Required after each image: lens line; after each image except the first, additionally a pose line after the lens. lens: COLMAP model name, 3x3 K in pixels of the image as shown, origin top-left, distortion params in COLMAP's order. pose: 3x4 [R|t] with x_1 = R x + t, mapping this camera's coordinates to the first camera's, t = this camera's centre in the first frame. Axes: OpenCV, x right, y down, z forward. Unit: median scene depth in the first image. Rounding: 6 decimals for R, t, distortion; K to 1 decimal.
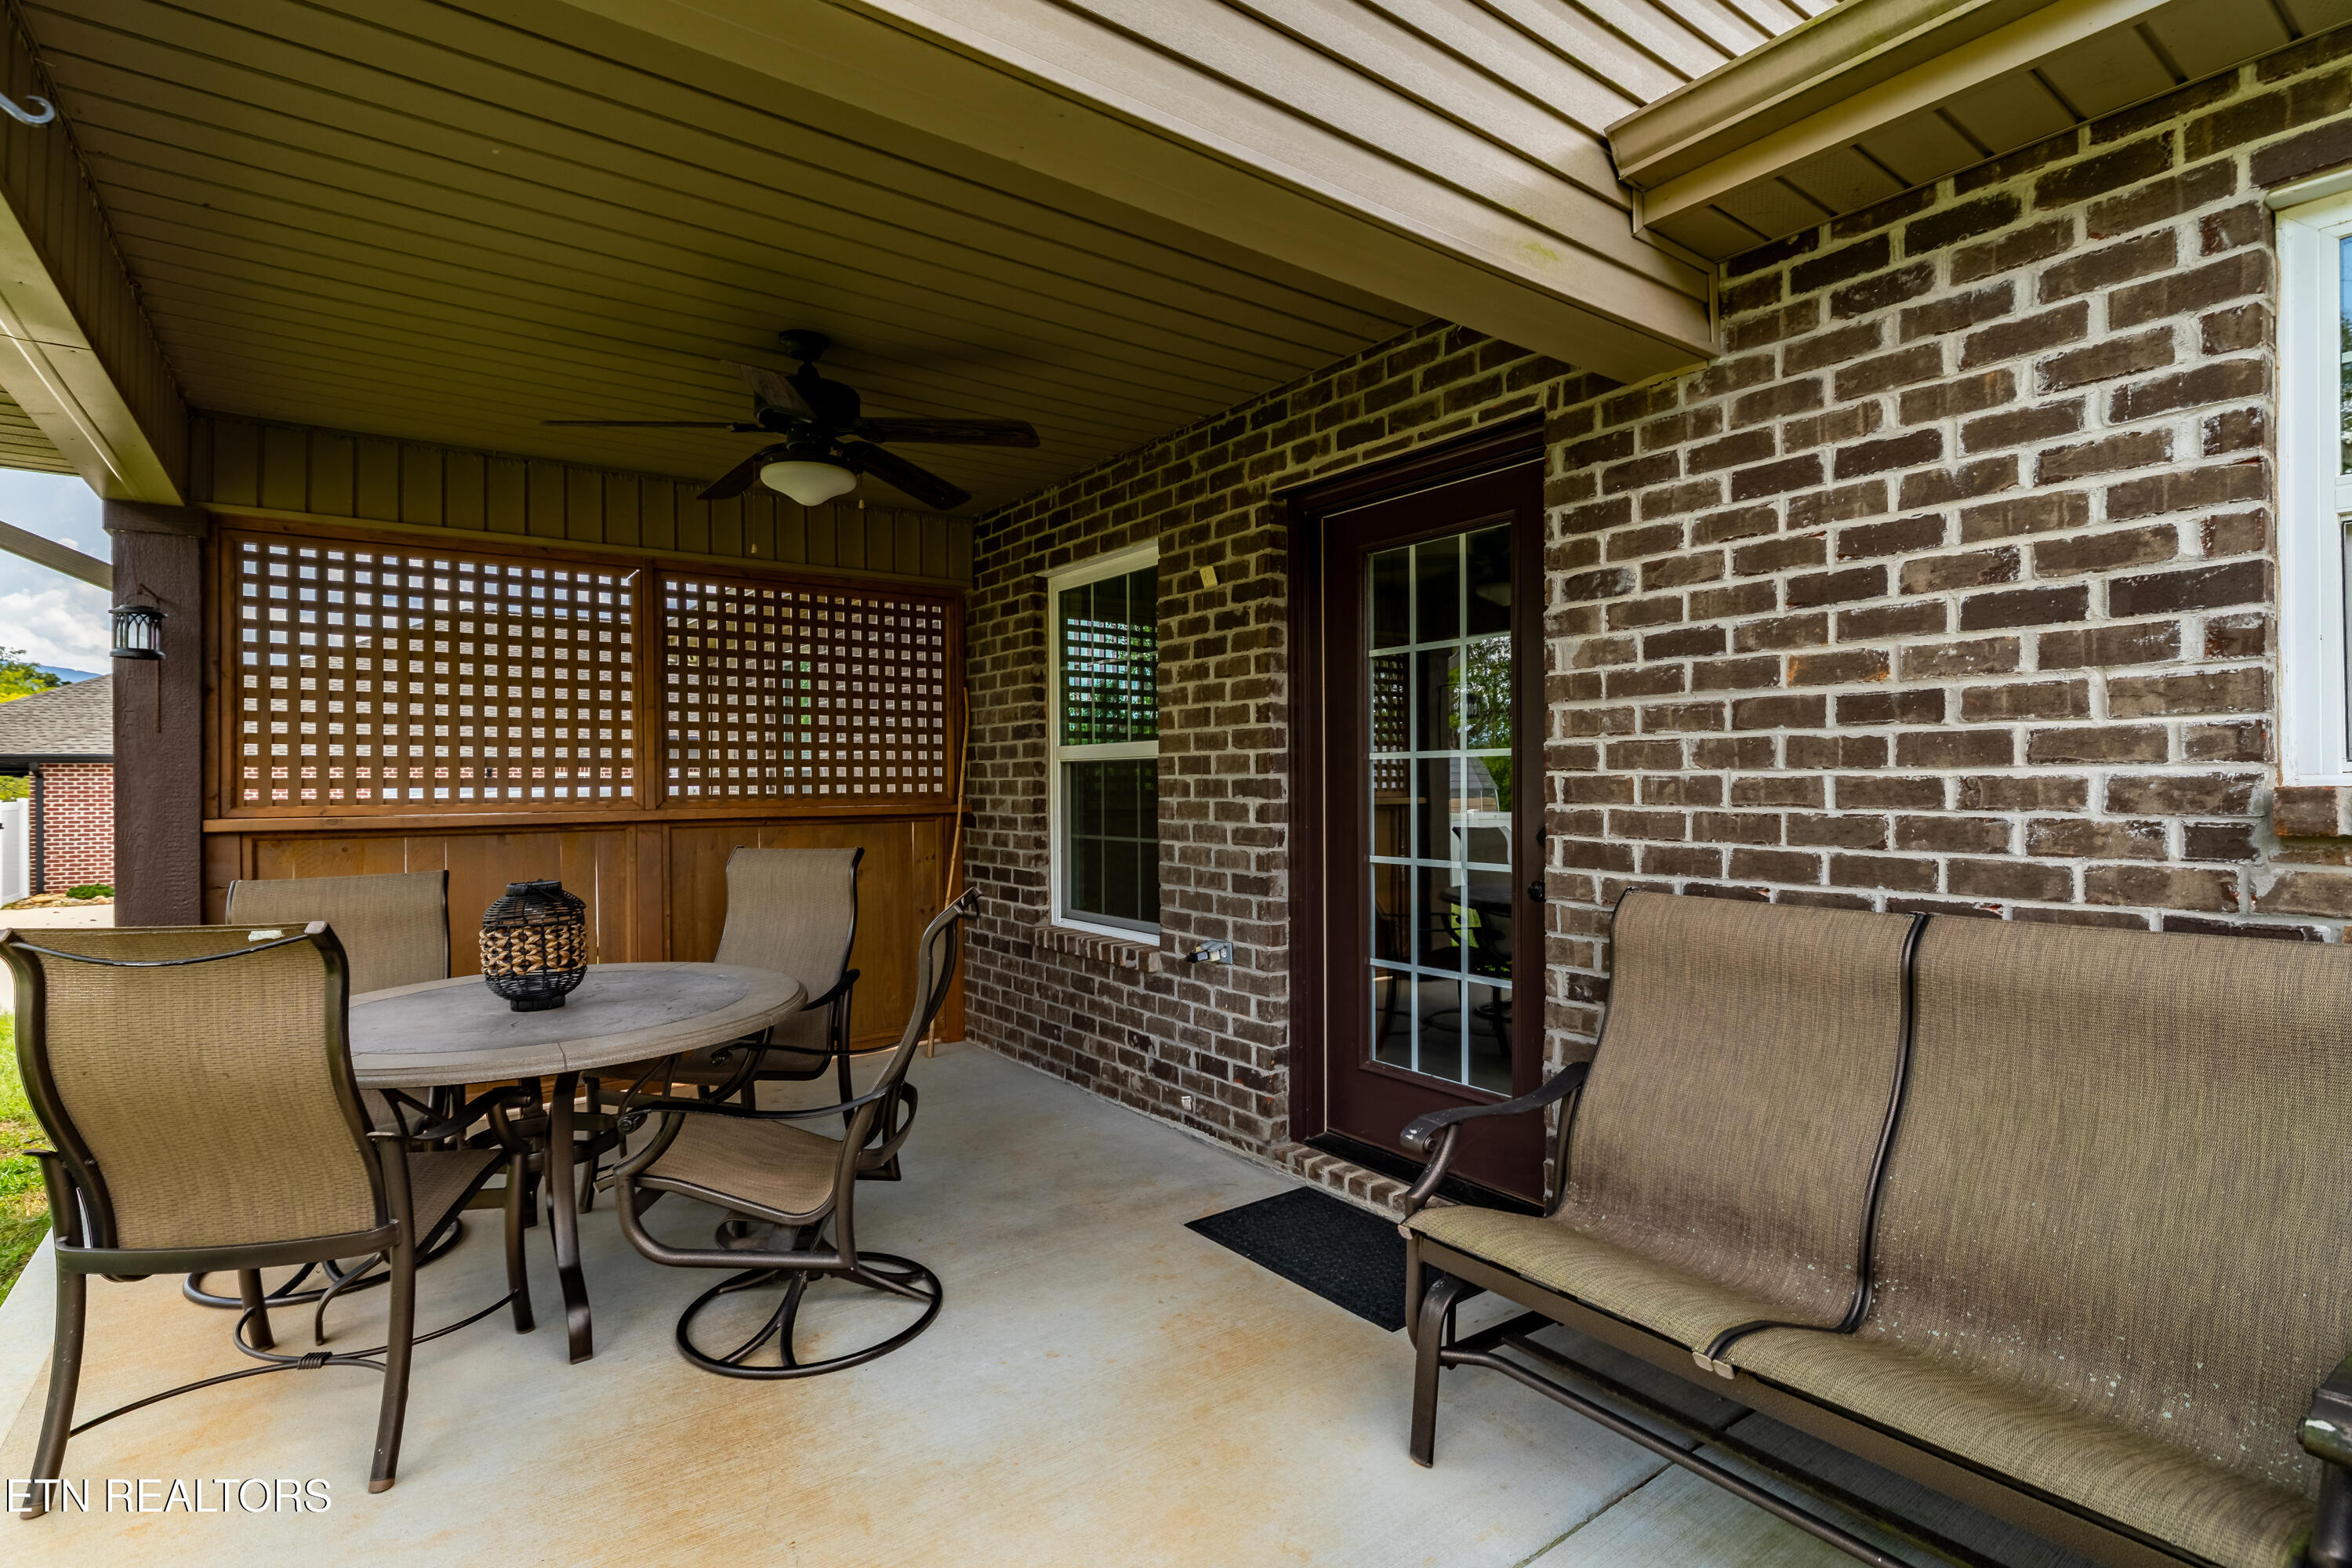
lens RADIAL K [[1119.0, 0, 1176.0], [0, 1119.0, 784.0], [0, 0, 1]] dist [0.002087, 0.000393]
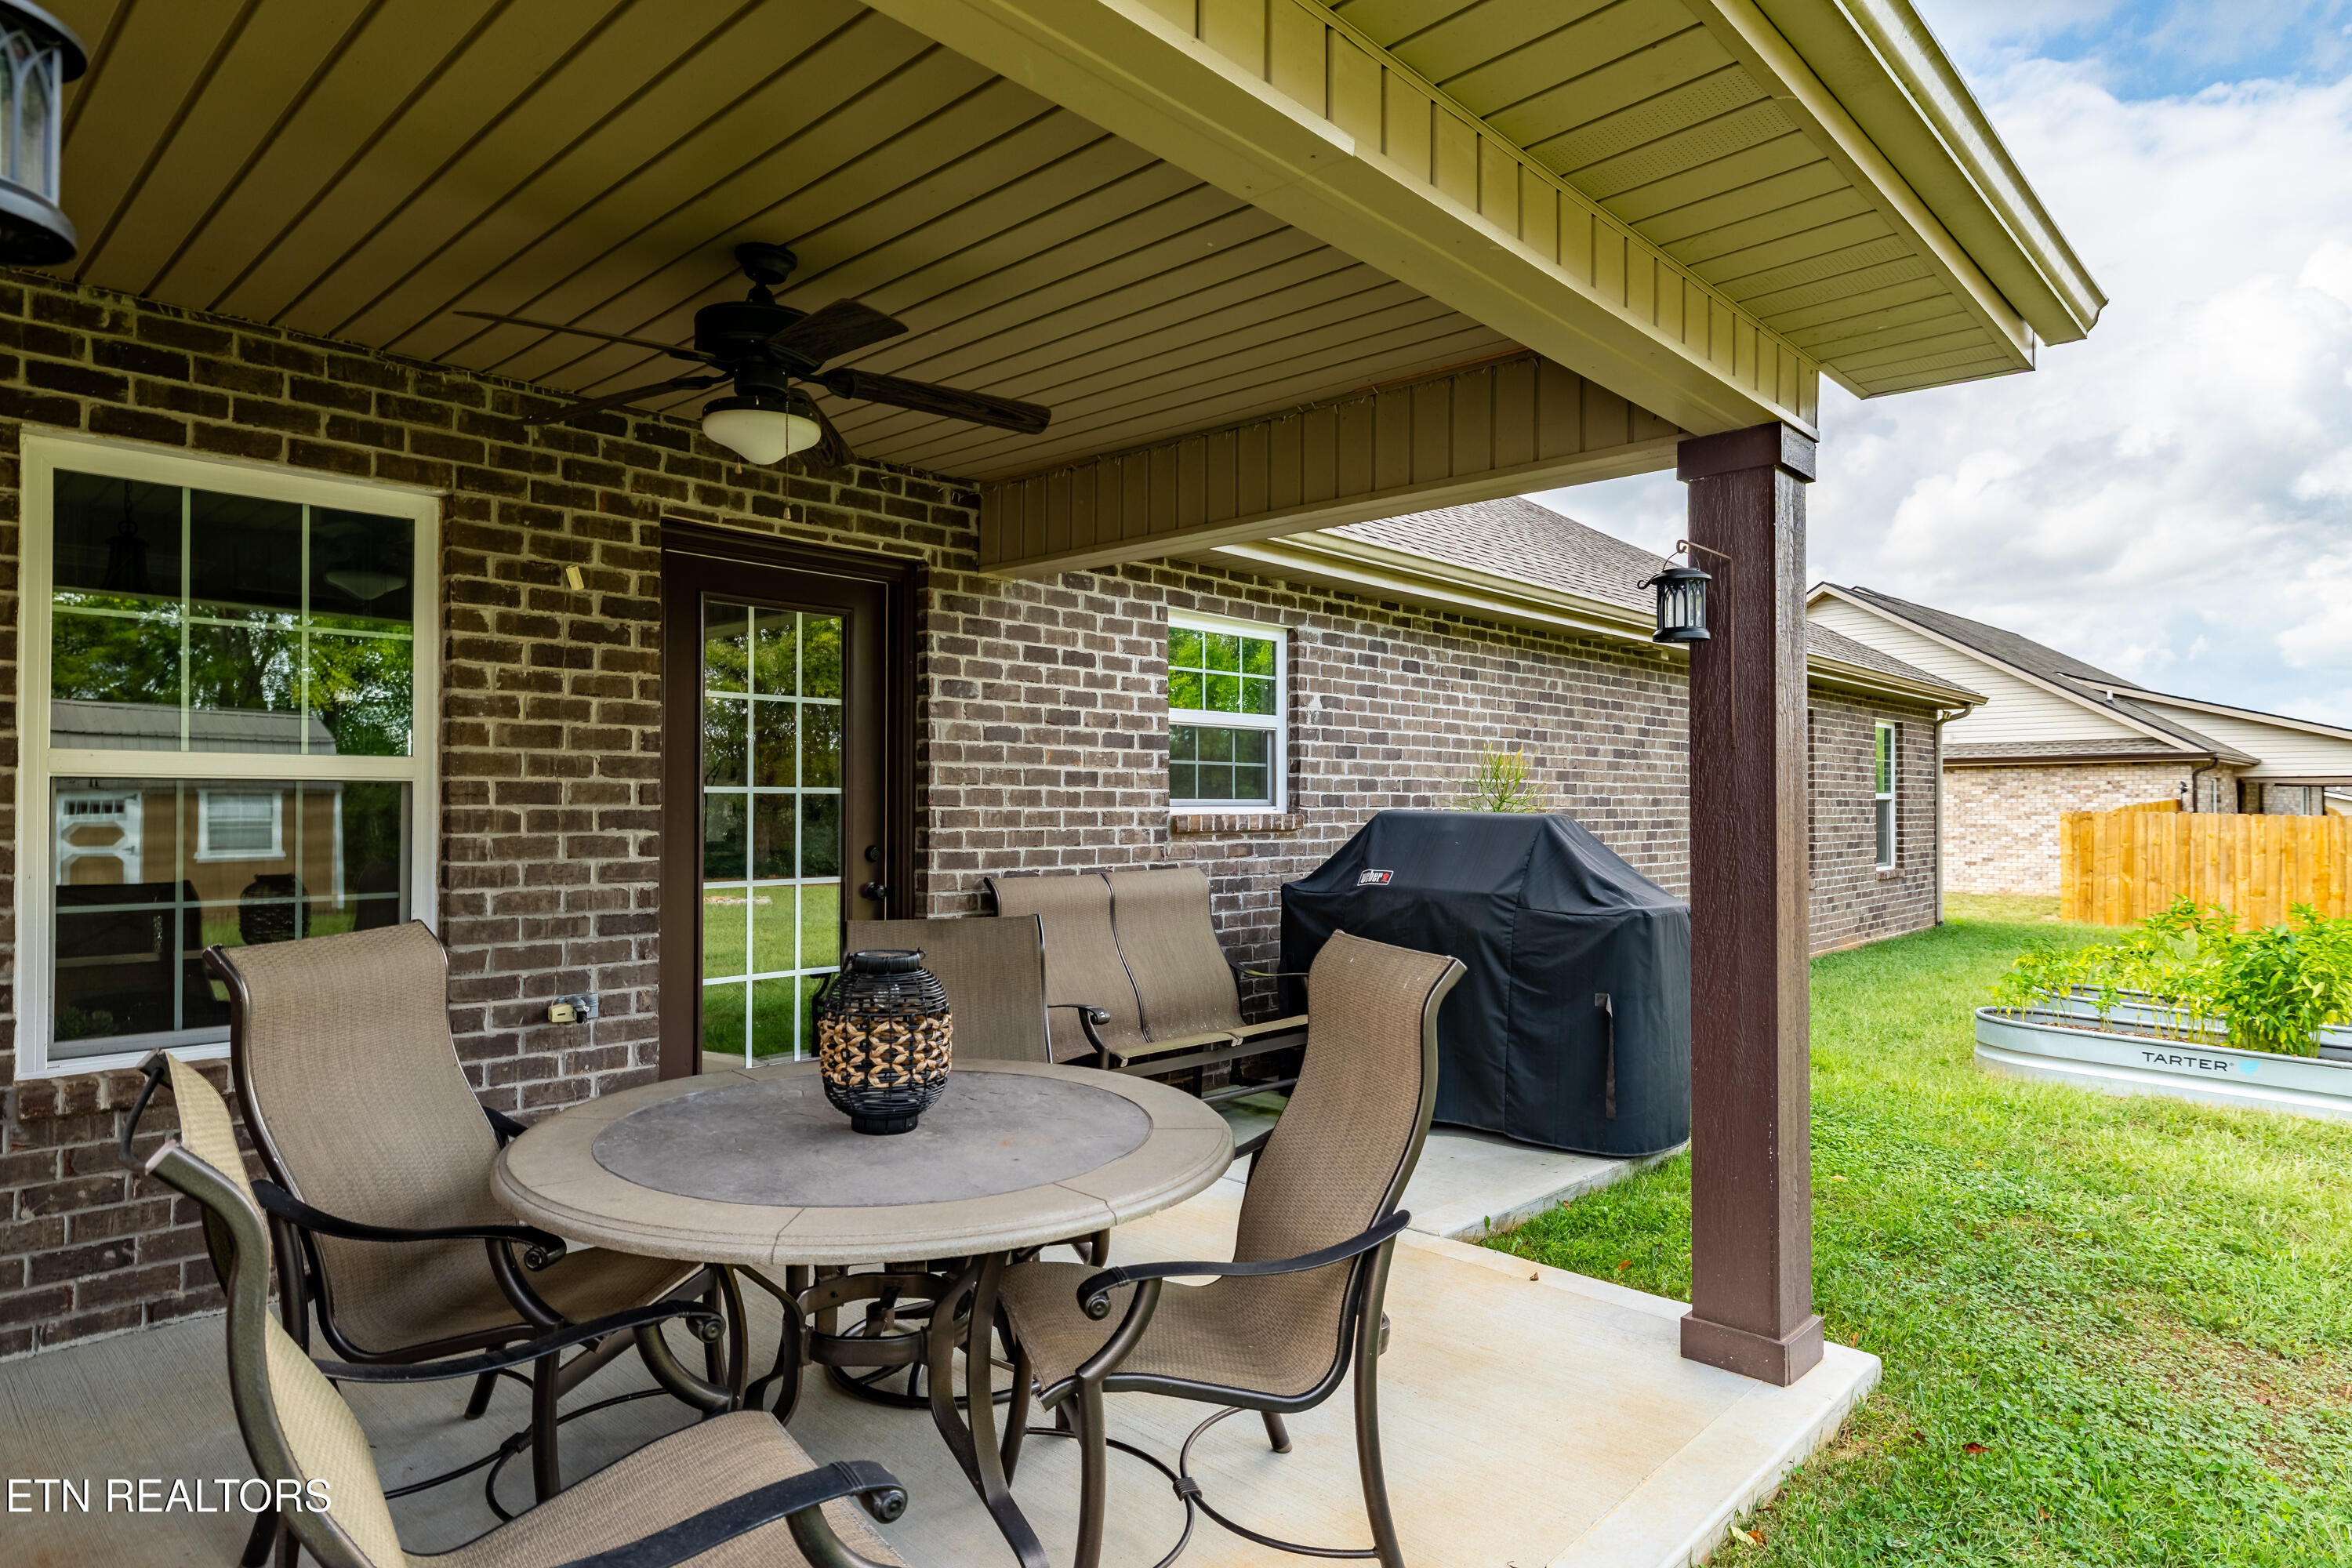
lens RADIAL K [[1338.9, 0, 1176.0], [0, 1338.9, 784.0], [0, 0, 1]] dist [-0.000797, -0.000273]
pose [[-0.181692, 0.018794, 0.983176, -1.651167], [-0.001044, 0.999813, -0.019305, -0.007993], [-0.983355, -0.004534, -0.181638, 1.119703]]
